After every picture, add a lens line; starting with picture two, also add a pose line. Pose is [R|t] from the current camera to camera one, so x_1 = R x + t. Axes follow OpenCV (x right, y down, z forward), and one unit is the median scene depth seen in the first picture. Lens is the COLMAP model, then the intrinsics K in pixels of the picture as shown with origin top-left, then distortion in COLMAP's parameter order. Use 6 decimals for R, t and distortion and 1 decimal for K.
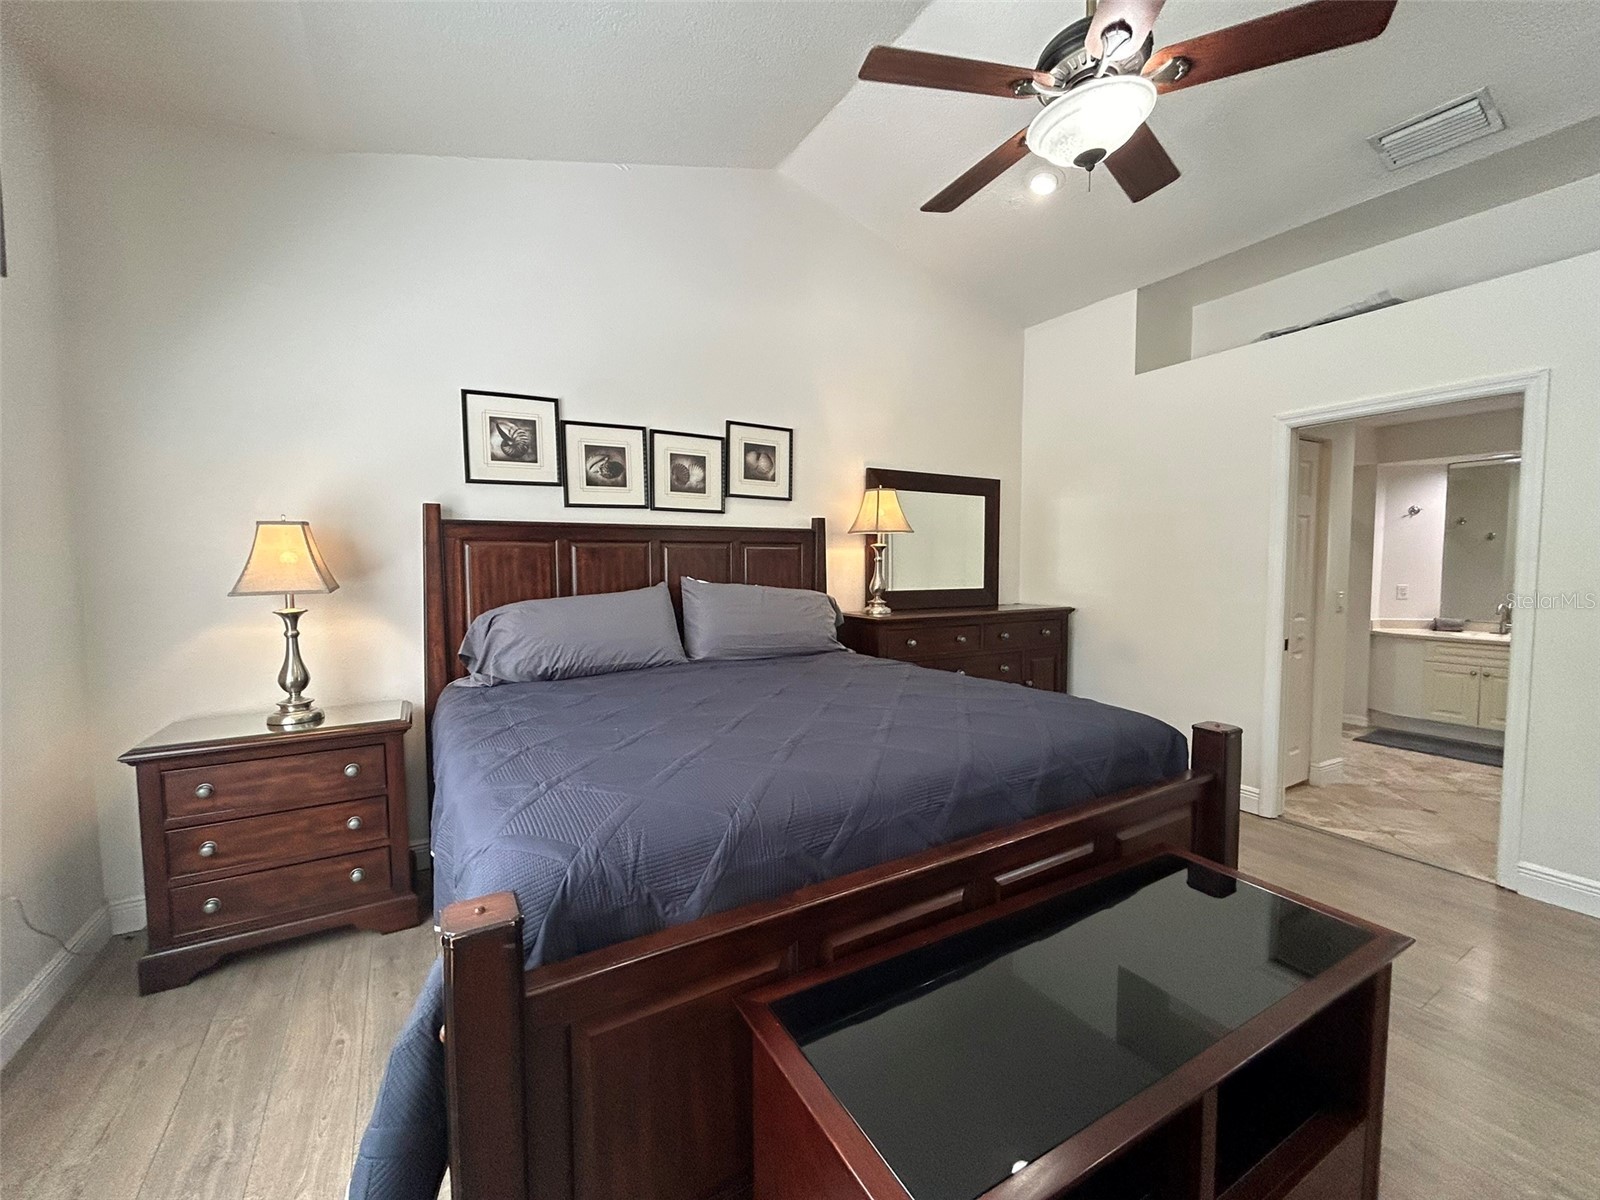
lens RADIAL K [[644.2, 0, 797.3], [0, 644.2, 599.9], [0, 0, 1]] dist [-0.000283, -0.000617]
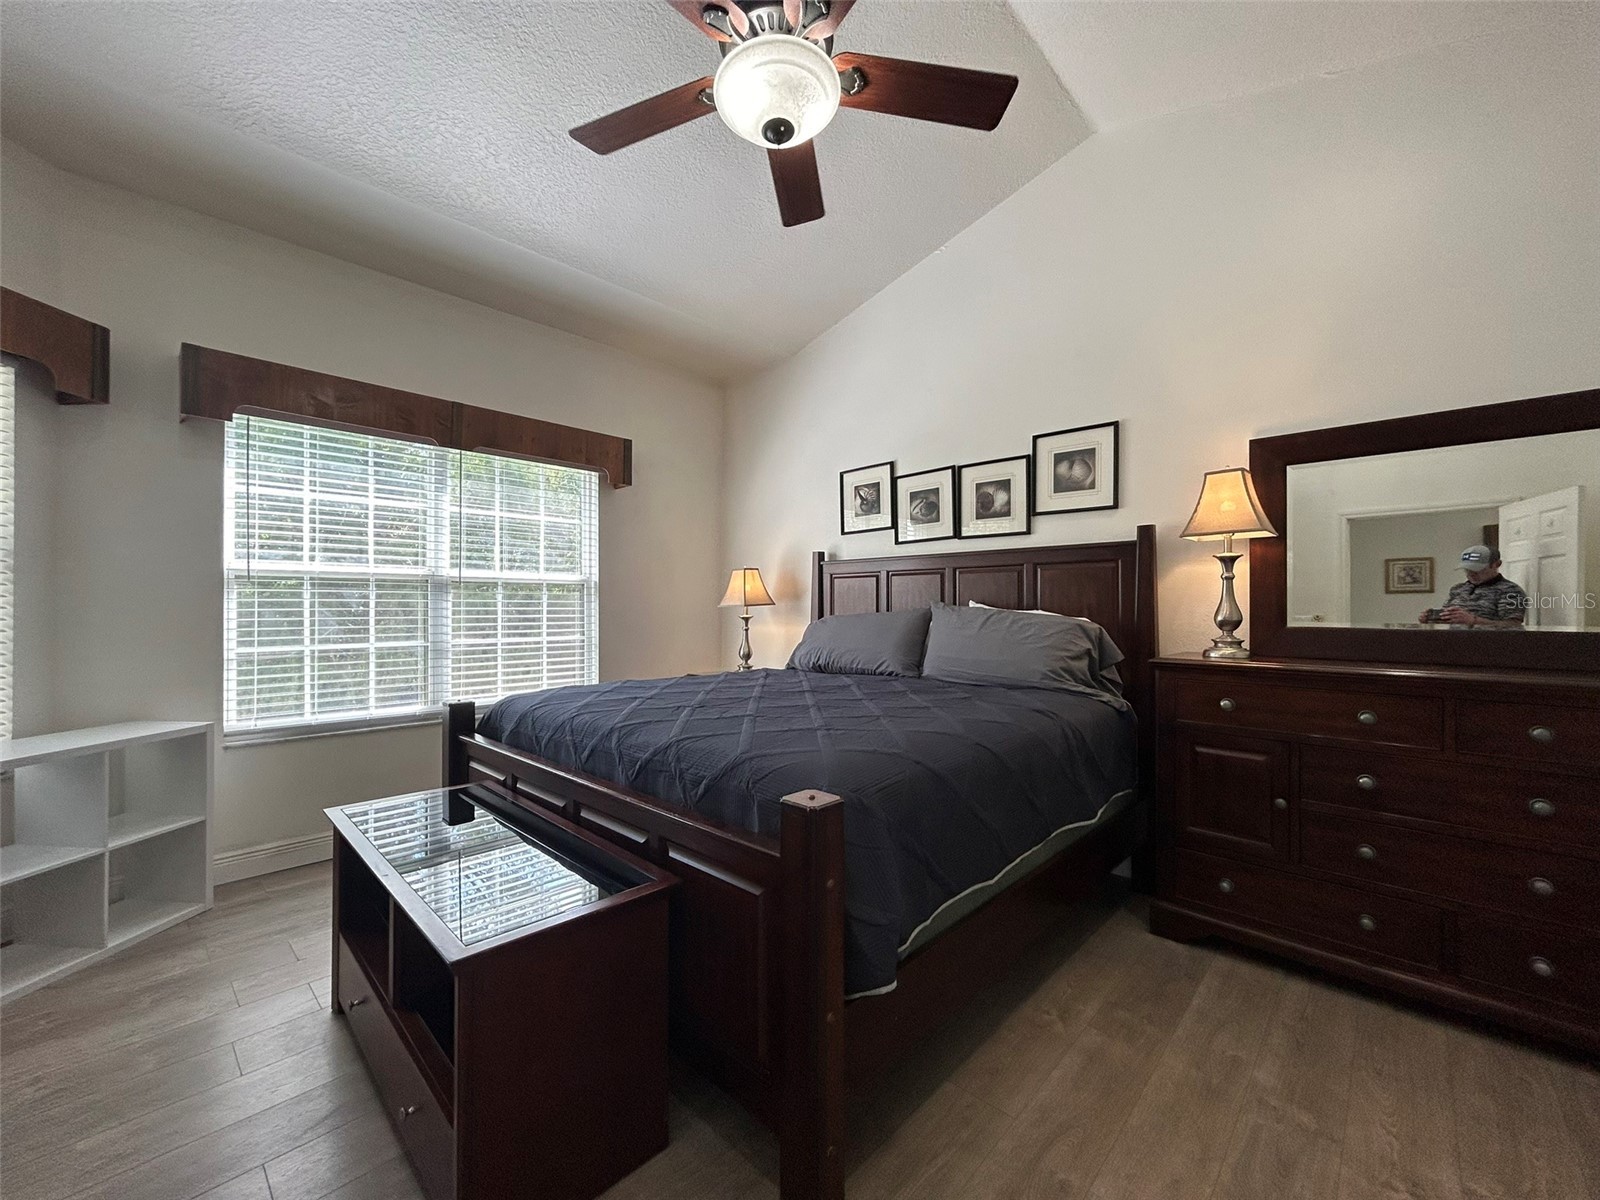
lens RADIAL K [[644.2, 0, 797.3], [0, 644.2, 599.9], [0, 0, 1]] dist [-0.000283, -0.000617]
pose [[0.269342, -0.004191, -0.963035, 0.735229], [-0.052179, 0.998458, -0.018939, -0.002382], [0.961630, 0.055351, 0.268708, 0.443925]]
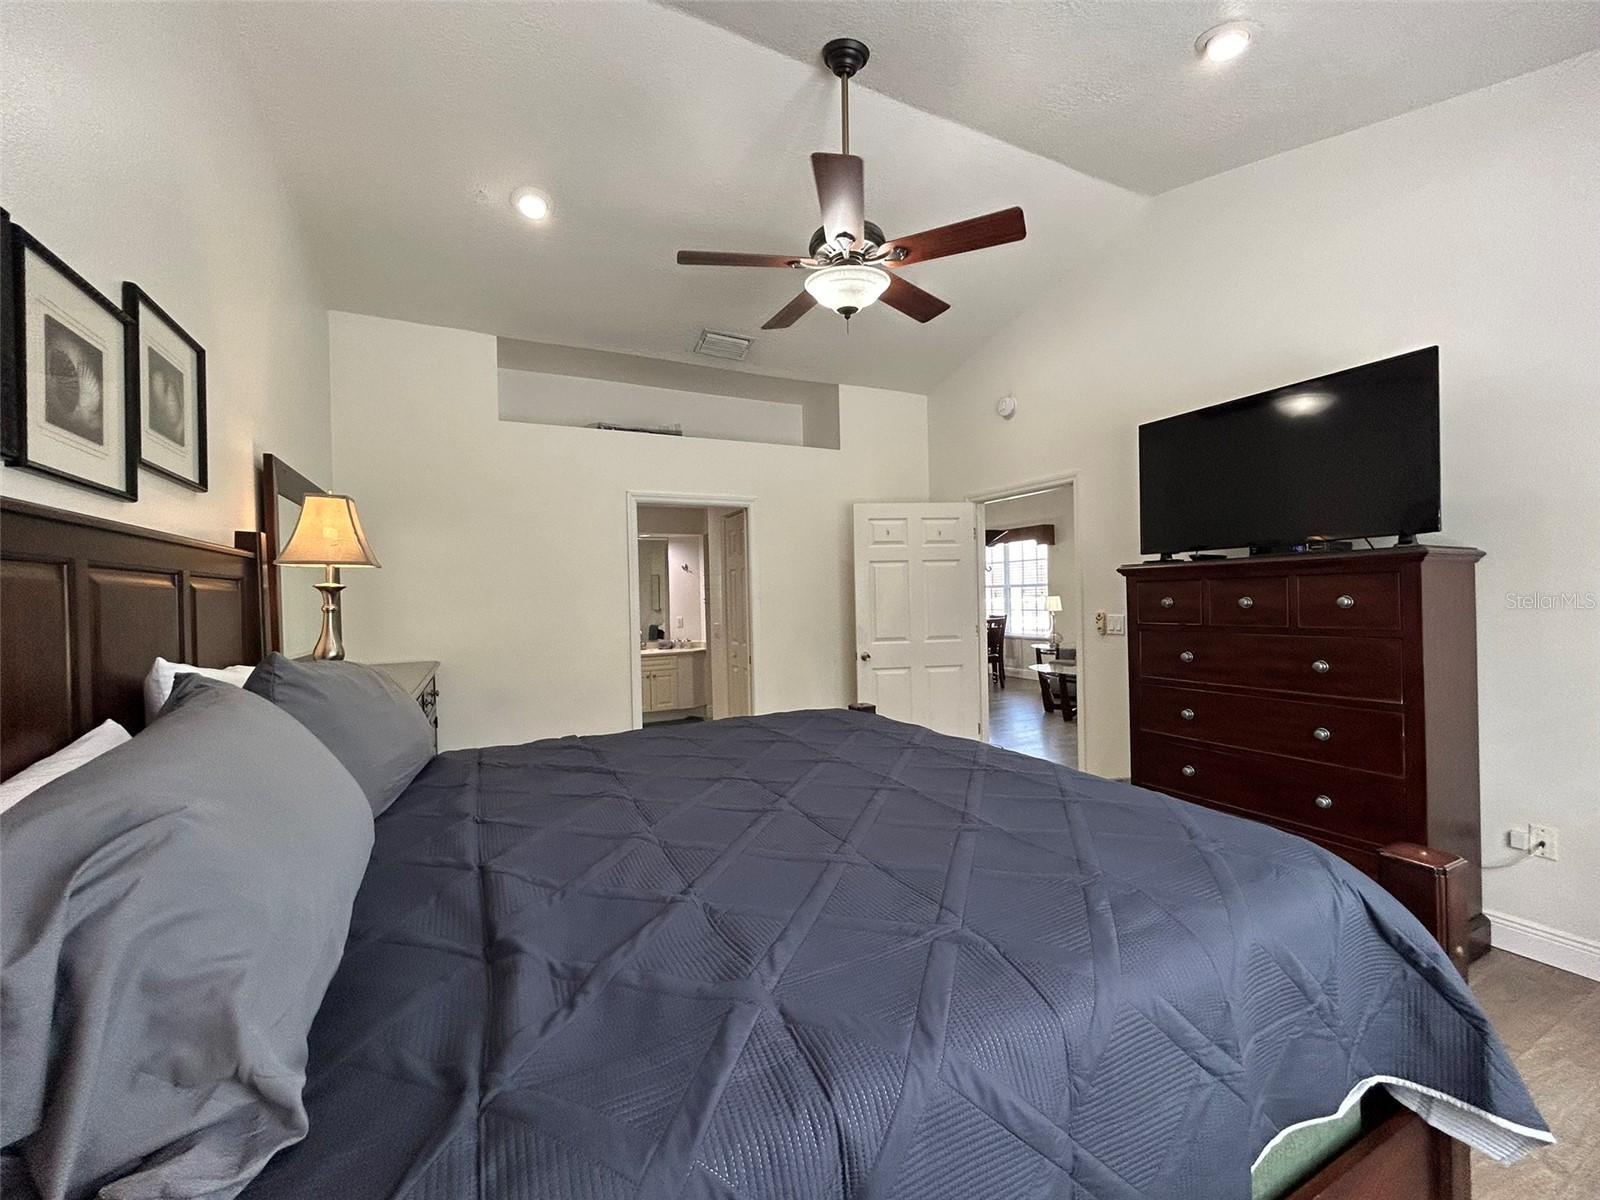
lens RADIAL K [[644.2, 0, 797.3], [0, 644.2, 599.9], [0, 0, 1]] dist [-0.000283, -0.000617]
pose [[0.093378, -0.000564, 0.995631, -0.507944], [0.078501, 0.996891, -0.006798, -0.036683], [-0.992531, 0.078793, 0.093131, 0.566934]]
